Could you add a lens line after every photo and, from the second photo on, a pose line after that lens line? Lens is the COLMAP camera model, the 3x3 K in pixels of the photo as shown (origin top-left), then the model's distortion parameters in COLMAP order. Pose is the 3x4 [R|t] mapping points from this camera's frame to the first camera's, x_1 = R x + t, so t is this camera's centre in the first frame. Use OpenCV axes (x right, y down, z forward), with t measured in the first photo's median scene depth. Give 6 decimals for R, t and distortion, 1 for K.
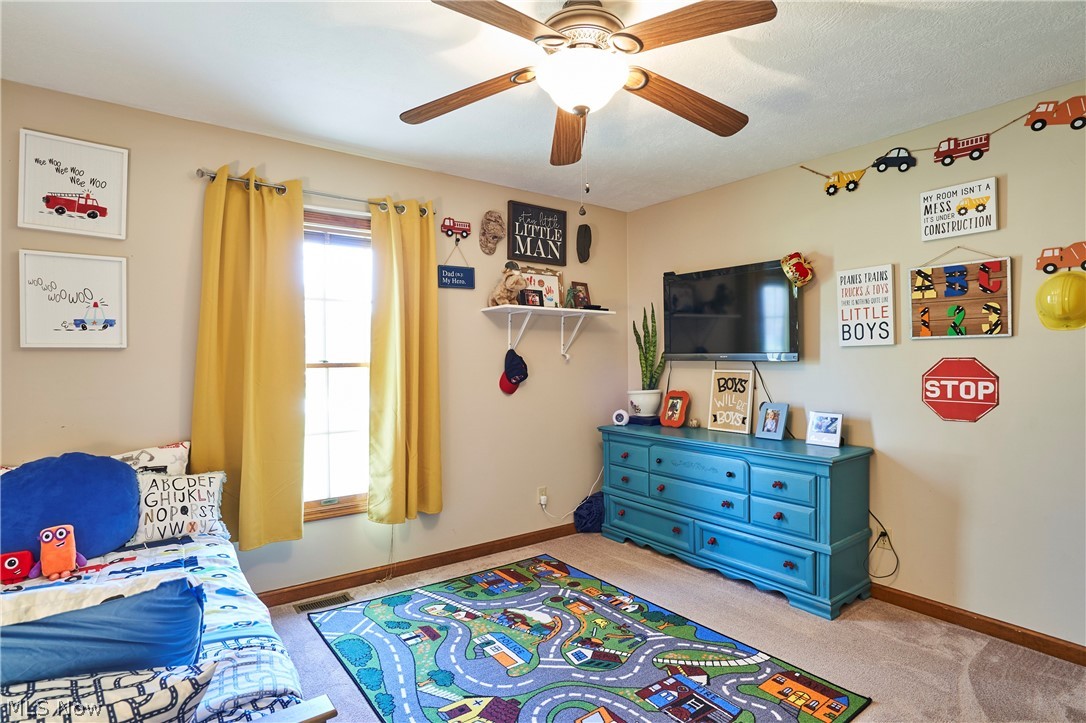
lens RADIAL K [[556.8, 0, 541.0], [0, 556.8, 355.1], [0, 0, 1]] dist [-0.033605, 0.014206]
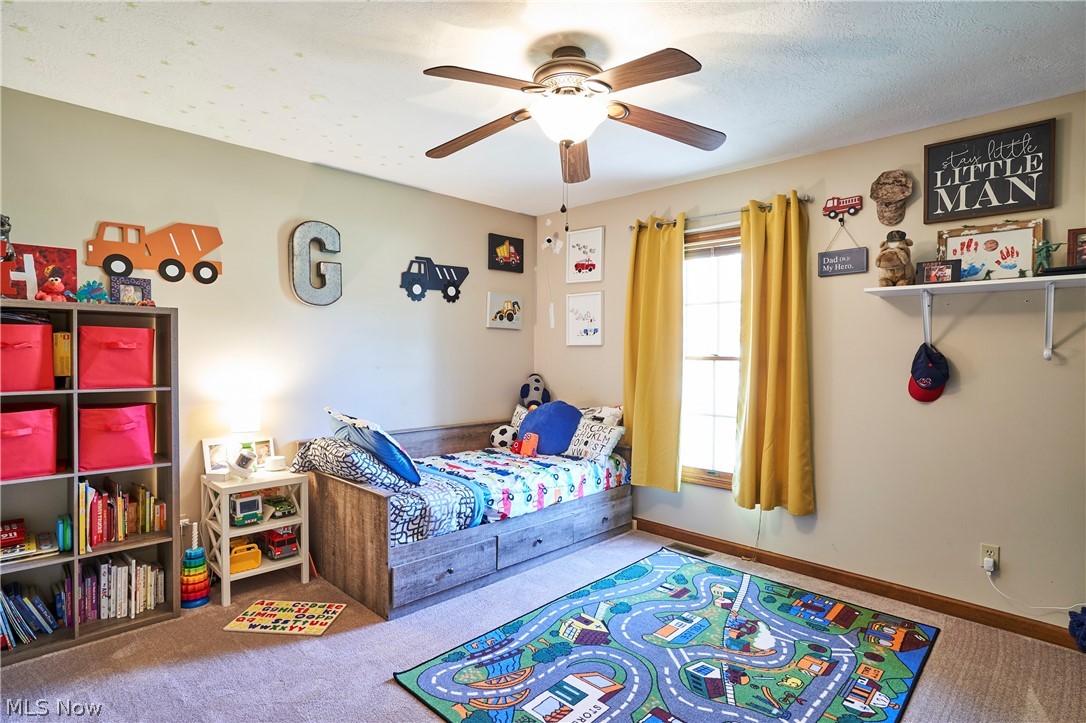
lens RADIAL K [[556.8, 0, 541.1], [0, 556.8, 357.2], [0, 0, 1]] dist [-0.033605, 0.014206]
pose [[0.154129, 0.014906, -0.987938, 0.729041], [-0.004411, 0.999887, 0.014398, 0.000051], [0.988041, 0.002138, 0.154178, 0.448489]]
